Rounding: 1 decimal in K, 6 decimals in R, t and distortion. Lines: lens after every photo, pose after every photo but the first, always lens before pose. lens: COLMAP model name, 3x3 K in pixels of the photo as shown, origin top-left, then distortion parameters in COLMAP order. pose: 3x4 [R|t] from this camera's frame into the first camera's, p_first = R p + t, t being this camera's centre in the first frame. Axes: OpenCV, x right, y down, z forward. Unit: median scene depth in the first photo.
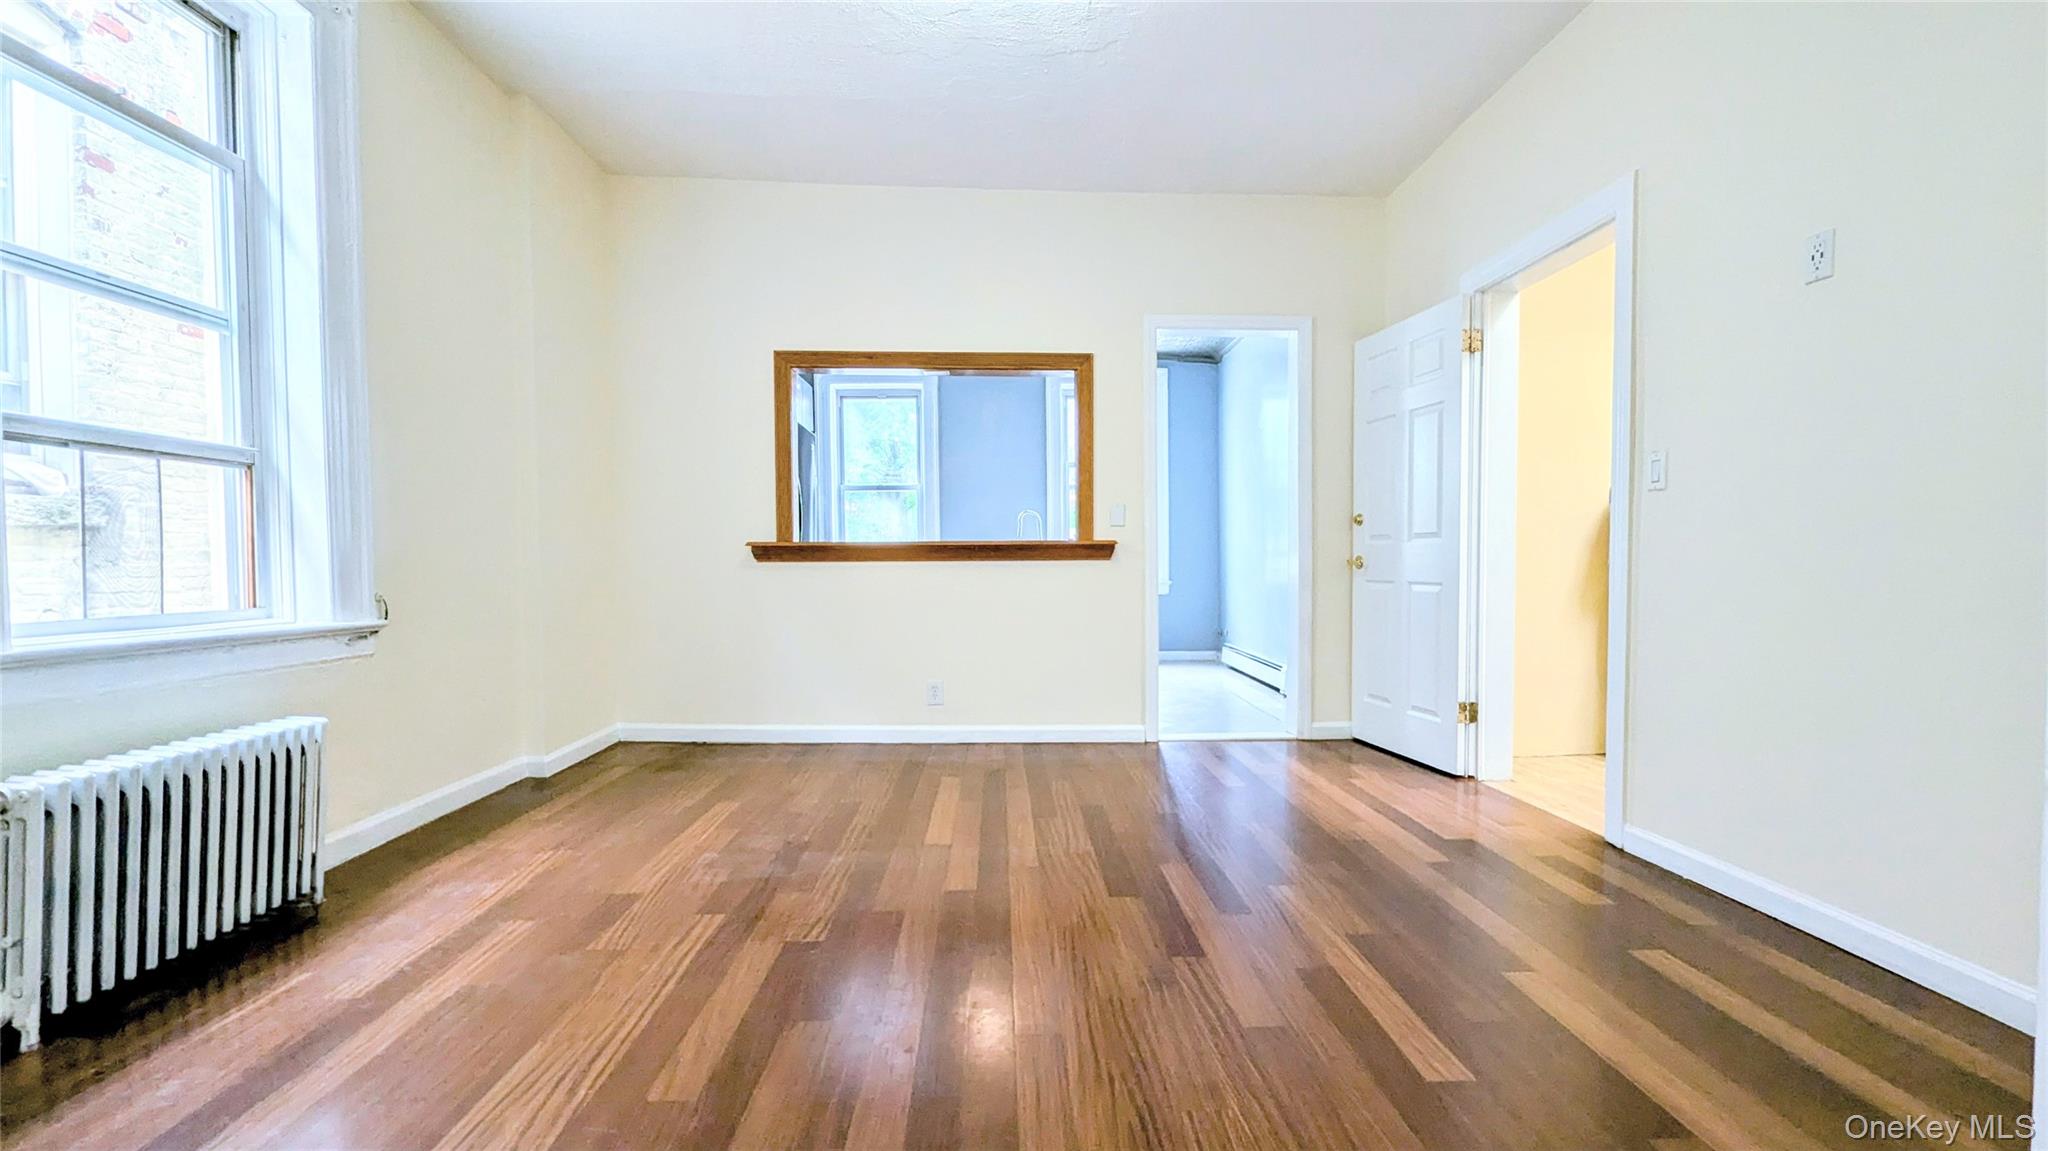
lens RADIAL K [[827.1, 0, 1016.0], [0, 827.1, 583.4], [0, 0, 1]] dist [0.001412, 0.000317]
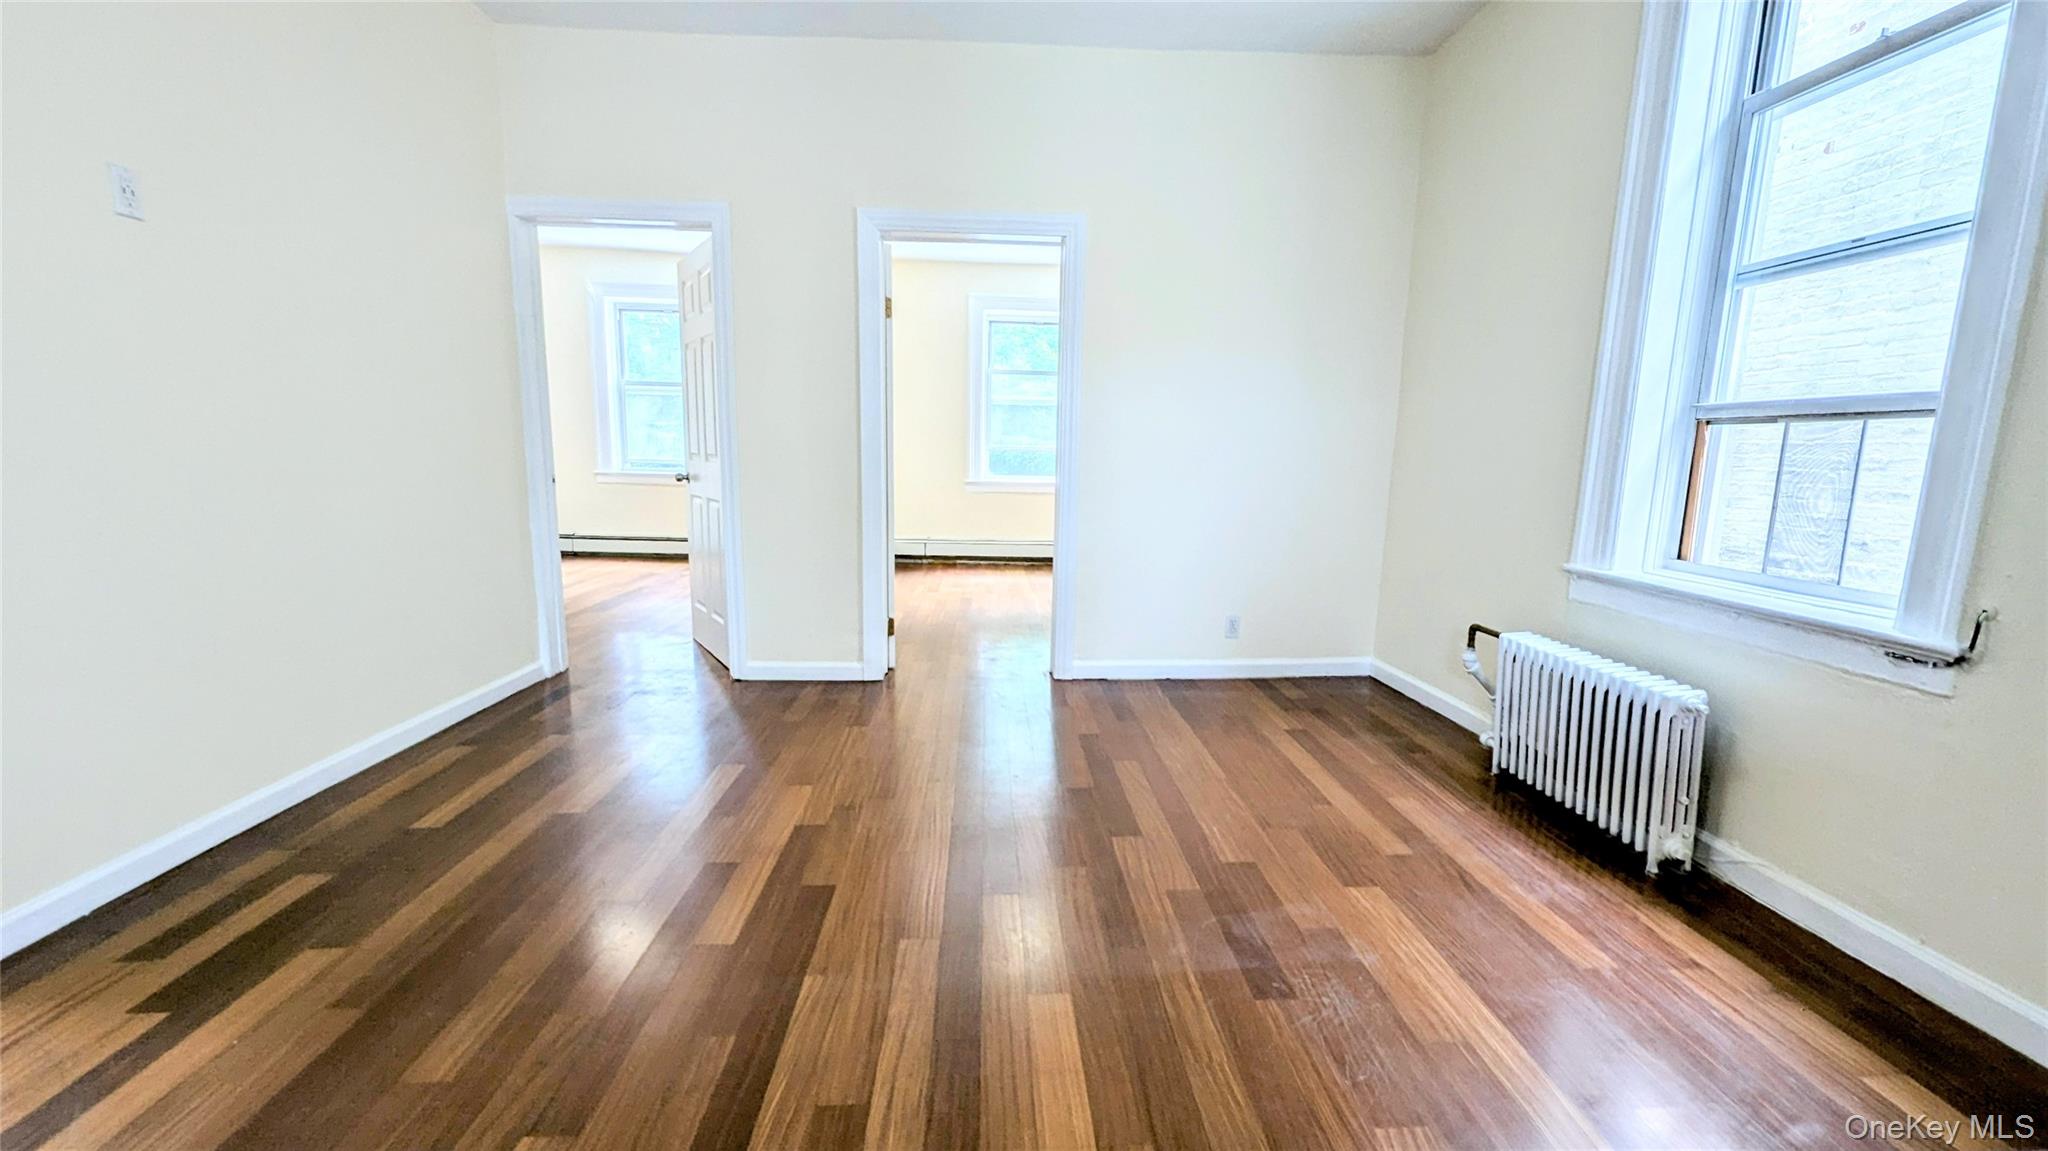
lens RADIAL K [[827.1, 0, 1016.0], [0, 827.1, 583.4], [0, 0, 1]] dist [0.001412, 0.000317]
pose [[-0.999753, -0.011688, -0.018926, -0.067049], [-0.015016, 0.982331, 0.186549, -0.128724], [0.016411, 0.186787, -0.982263, 1.928061]]
